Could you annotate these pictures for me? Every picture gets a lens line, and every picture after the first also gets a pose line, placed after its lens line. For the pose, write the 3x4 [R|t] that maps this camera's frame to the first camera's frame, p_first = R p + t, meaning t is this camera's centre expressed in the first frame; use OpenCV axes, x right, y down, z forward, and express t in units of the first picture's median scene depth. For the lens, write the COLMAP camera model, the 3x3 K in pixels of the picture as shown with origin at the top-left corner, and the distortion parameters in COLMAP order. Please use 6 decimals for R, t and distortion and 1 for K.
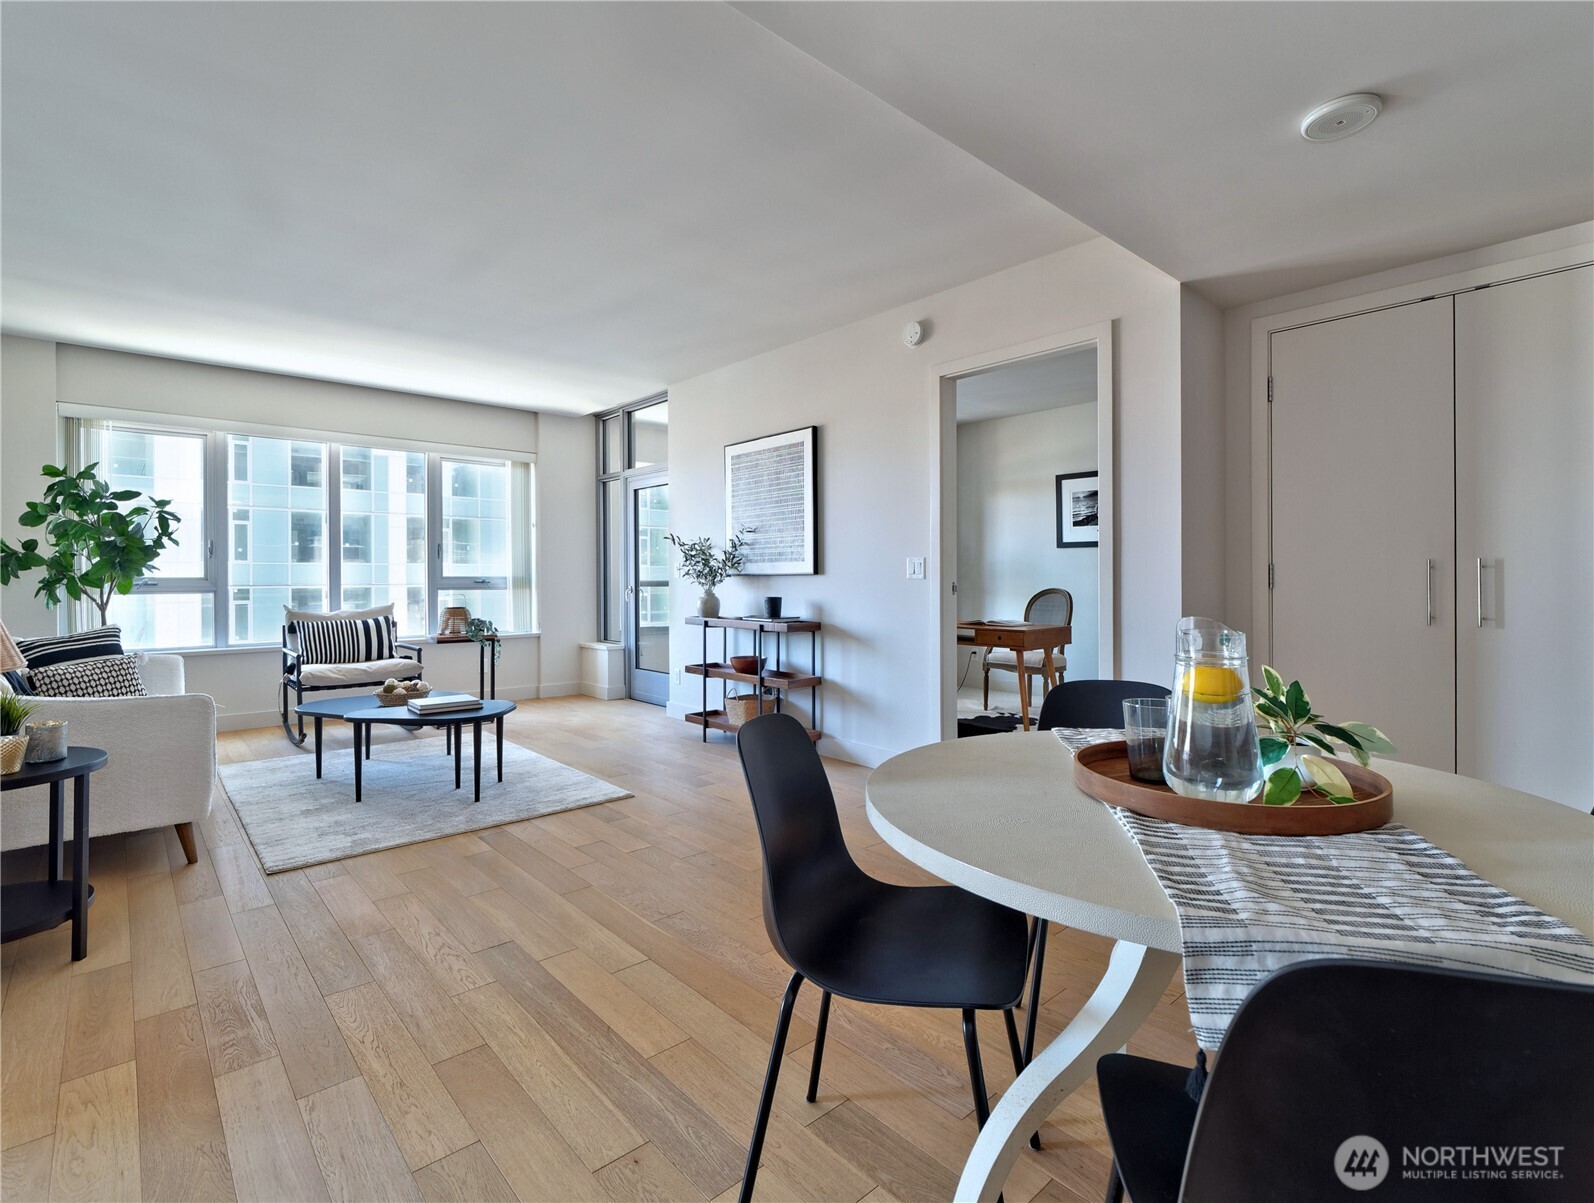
lens RADIAL K [[760.6, 0, 790.5], [0, 760.6, 588.6], [0, 0, 1]] dist [-0.002127, -0.002025]
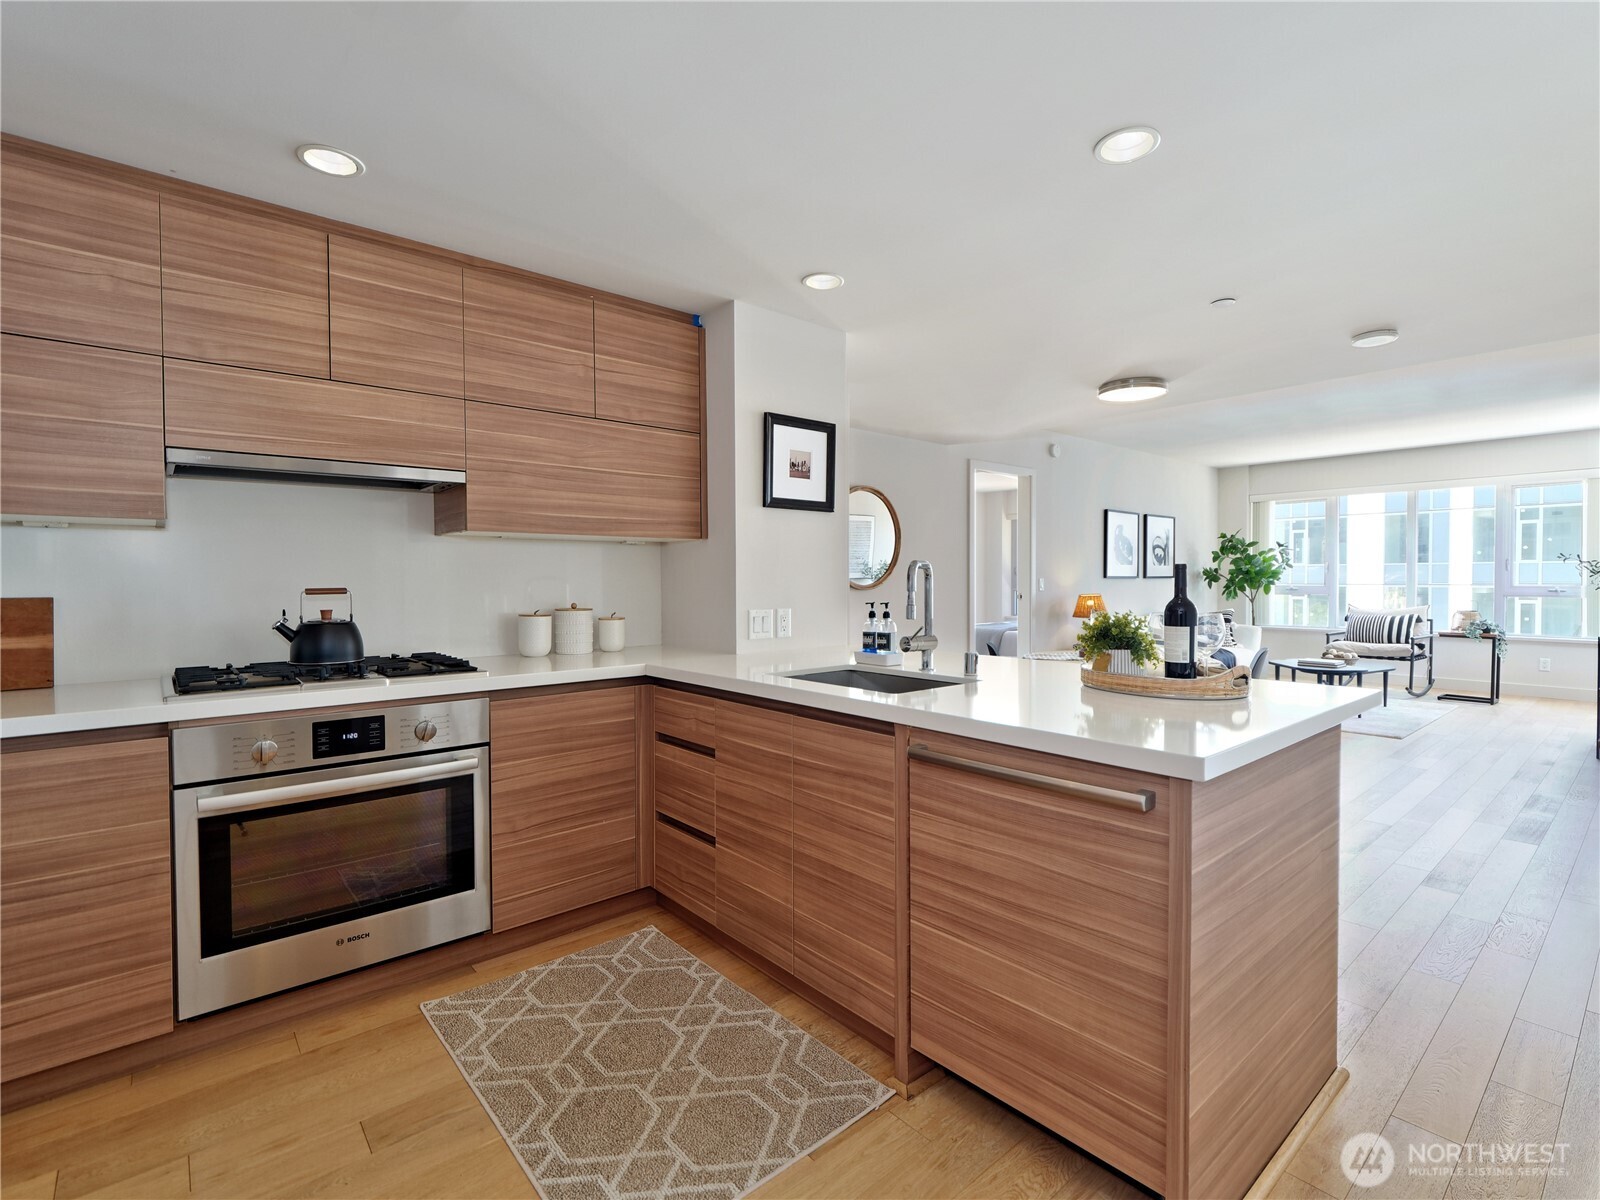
lens RADIAL K [[754.2, 0, 815.8], [0, 754.2, 596.5], [0, 0, 1]] dist [0.001711, -0.003034]
pose [[-0.018151, 0.027540, -0.999456, 0.992693], [-0.009646, 0.999569, 0.027718, -0.027344], [0.999789, 0.010144, -0.017877, -0.089341]]
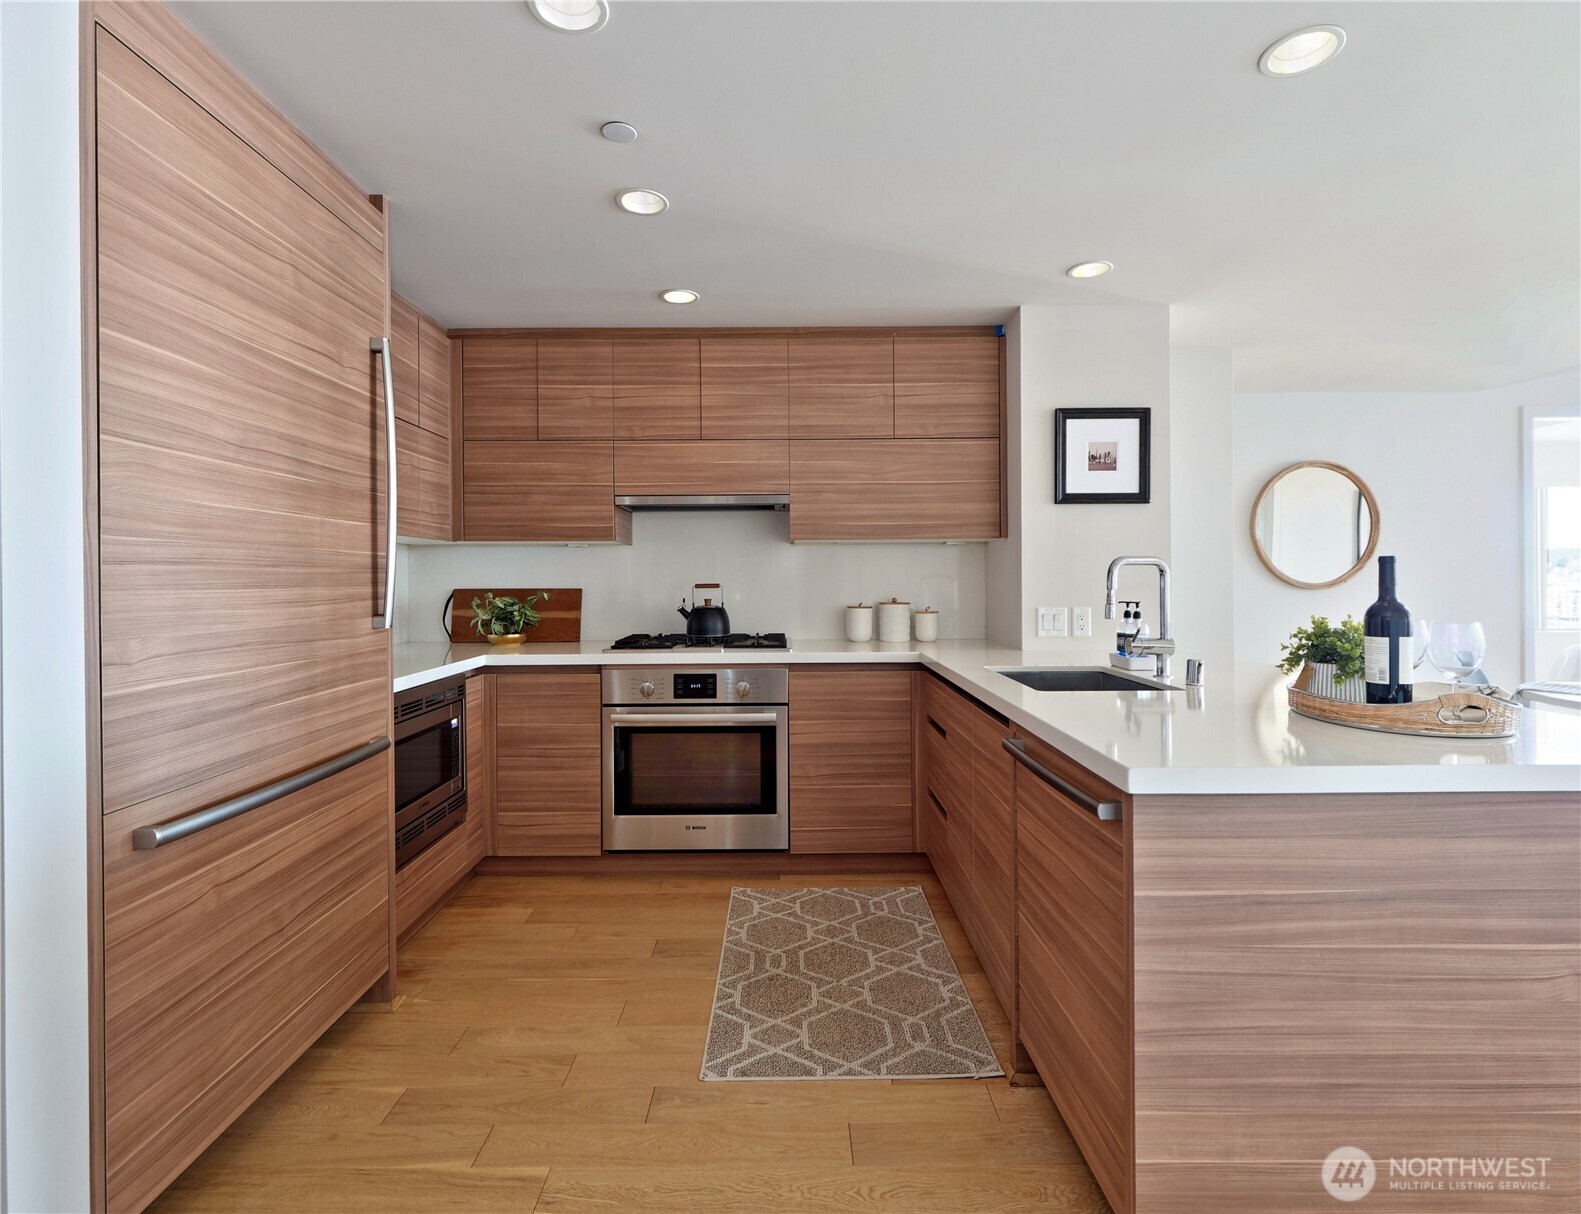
lens RADIAL K [[771.6, 0, 786.2], [0, 771.6, 583.9], [0, 0, 1]] dist [0.000490, -0.005235]
pose [[-0.673497, 0.012632, -0.739082, 0.987621], [-0.001574, 0.999827, 0.018522, -0.029332], [0.739188, 0.013638, -0.673361, 0.116805]]
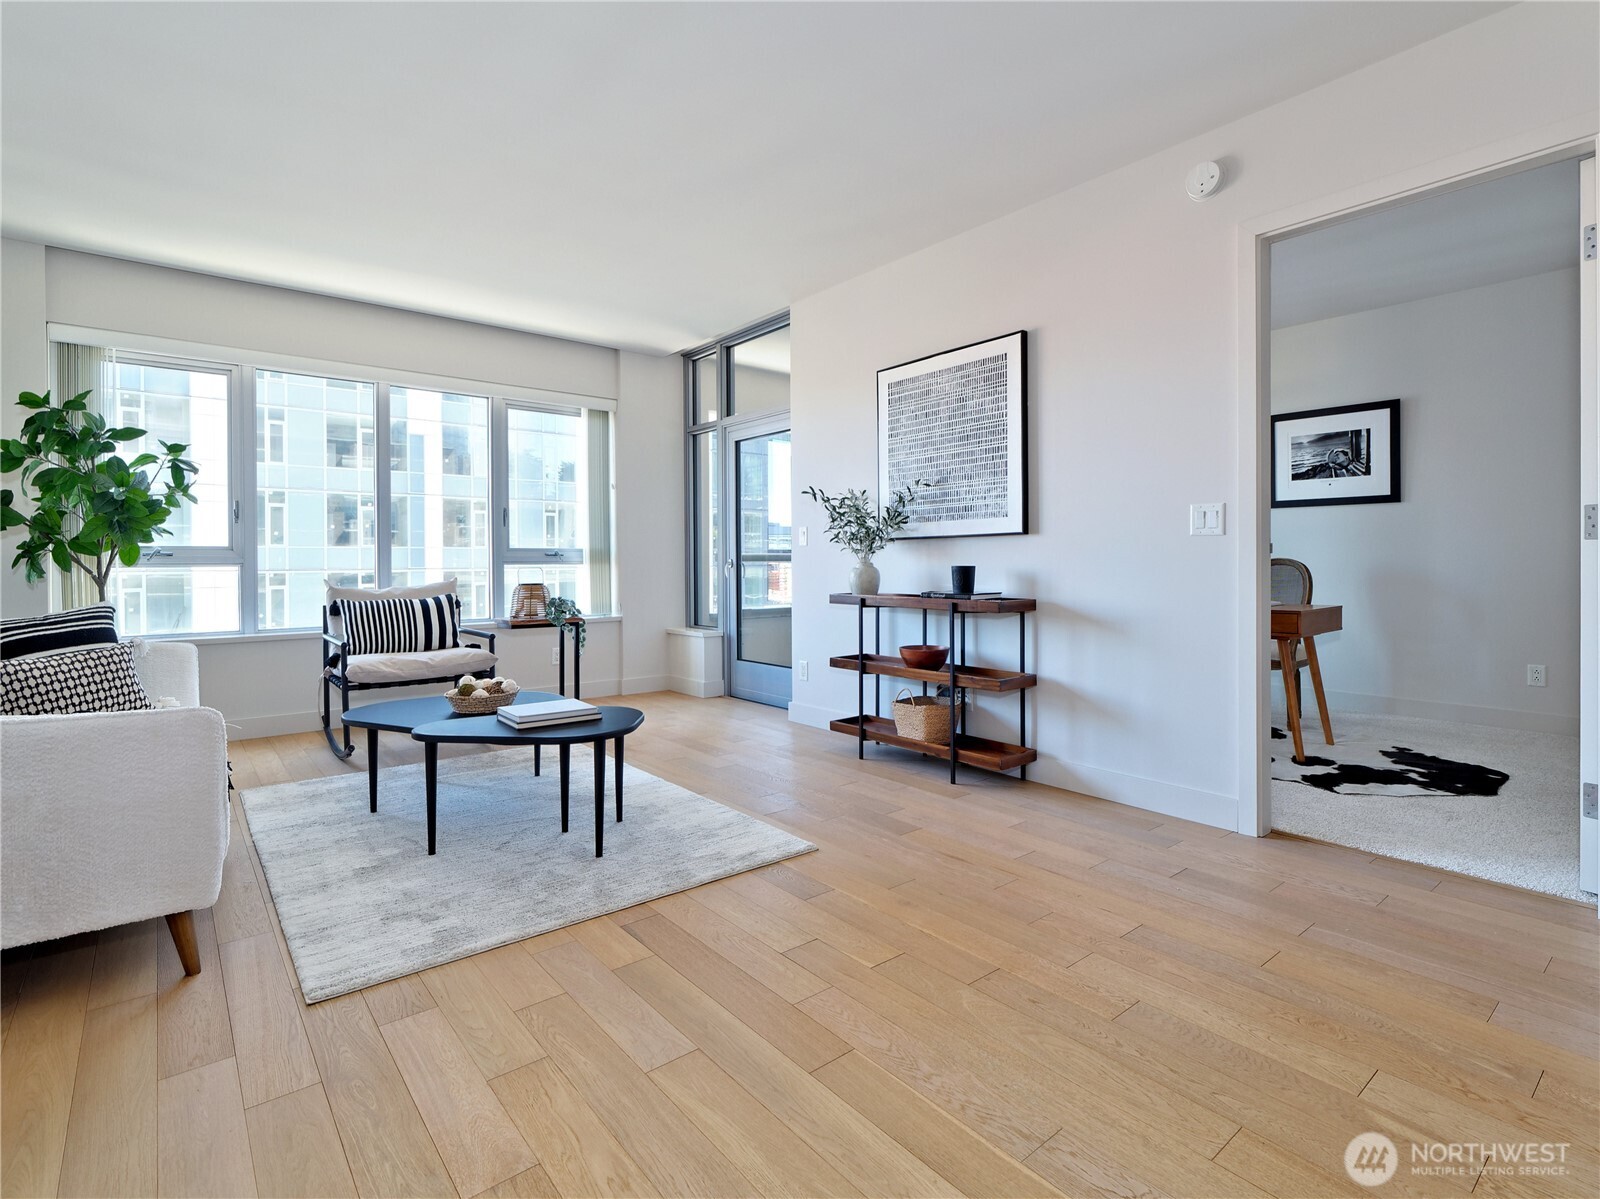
lens RADIAL K [[785.7, 0, 773.6], [0, 785.7, 569.1], [0, 0, 1]] dist [0.000557, -0.000468]
pose [[0.997965, -0.004116, -0.063636, -0.155962], [0.003739, 0.999975, -0.006041, 0.018119], [0.063660, 0.005791, 0.997955, 0.223285]]
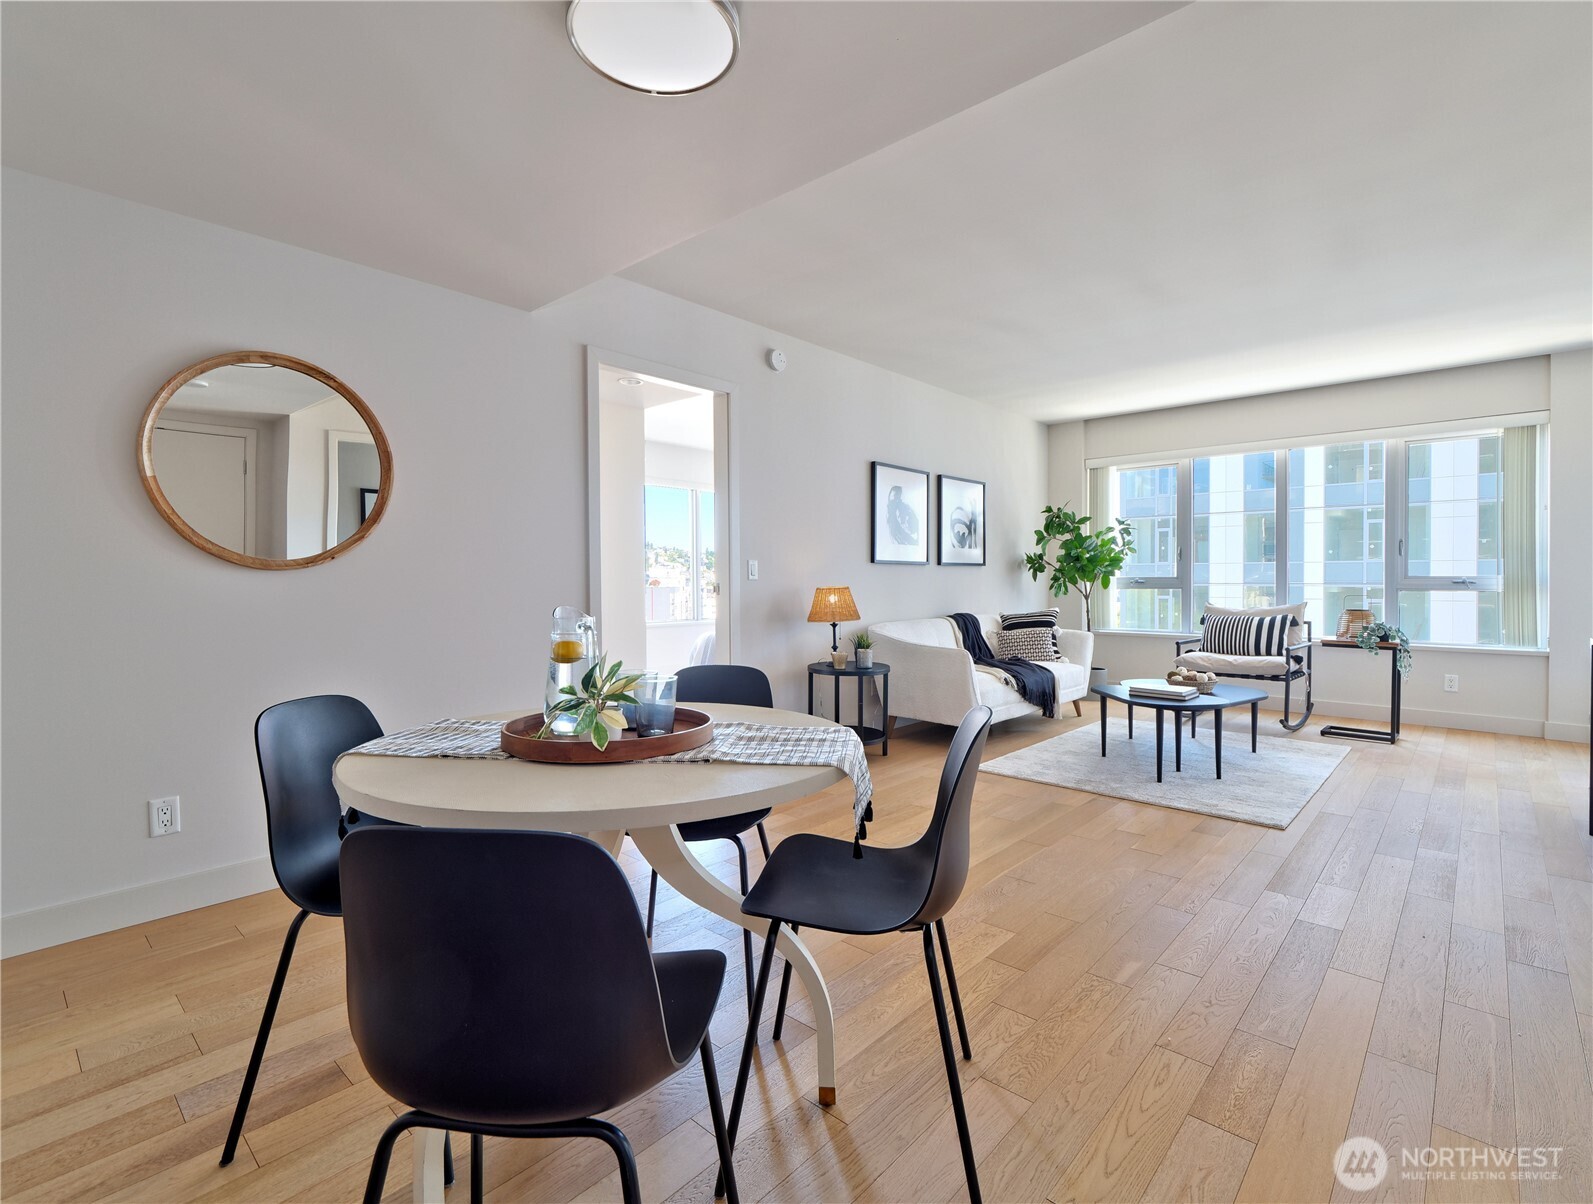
lens RADIAL K [[760.1, 0, 811.8], [0, 760.1, 586.9], [0, 0, 1]] dist [-0.002127, -0.002025]
pose [[0.111648, 0.014115, -0.993648, 0.461951], [-0.012810, 0.999836, 0.012764, -0.006488], [0.993665, 0.011304, 0.111810, 0.283789]]
